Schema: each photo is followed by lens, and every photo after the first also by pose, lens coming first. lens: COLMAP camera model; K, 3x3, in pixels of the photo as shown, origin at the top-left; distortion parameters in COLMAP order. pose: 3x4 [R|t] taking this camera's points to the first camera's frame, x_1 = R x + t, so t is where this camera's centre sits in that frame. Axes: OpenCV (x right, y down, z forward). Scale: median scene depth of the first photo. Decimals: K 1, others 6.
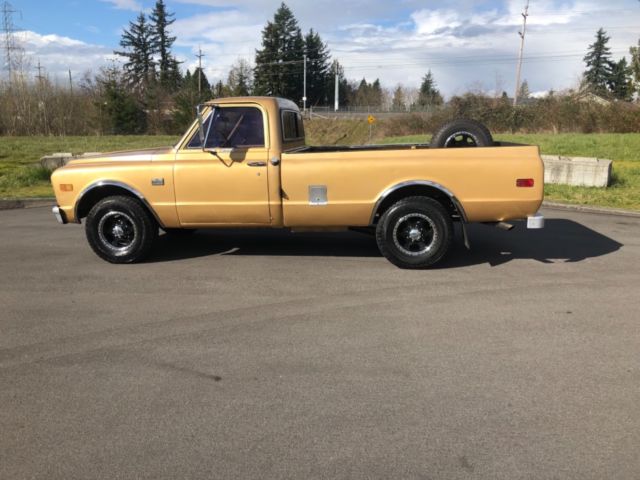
lens RADIAL K [[519.2, 0, 320.0], [0, 519.2, 240.0], [0, 0, 1]] dist [0.012470, -0.003459]
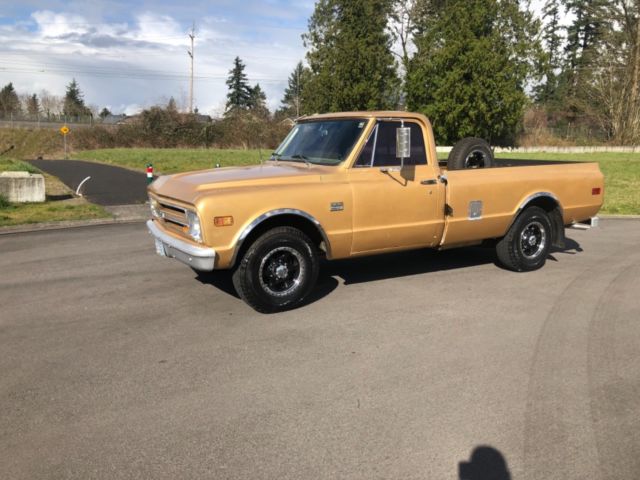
lens RADIAL K [[522.2, 0, 316.5], [0, 522.2, 234.2], [0, 0, 1]] dist [0.012032, 0.007121]
pose [[0.804586, -0.084093, 0.587852, -0.092222], [0.106189, 0.994341, -0.003097, -0.007418], [-0.584265, 0.064916, 0.808963, 0.037020]]
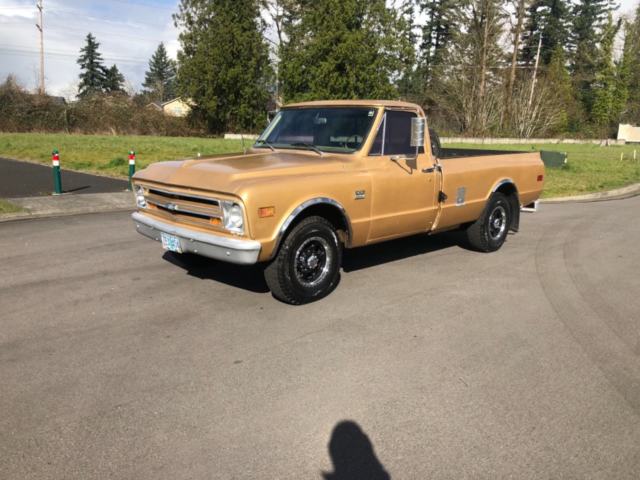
lens RADIAL K [[519.2, 0, 320.0], [0, 519.2, 240.0], [0, 0, 1]] dist [0.012470, -0.003459]
pose [[0.625535, -0.131020, 0.769116, -0.111426], [0.131559, 0.989396, 0.061547, -0.010900], [-0.769024, 0.062684, 0.636139, 0.056639]]
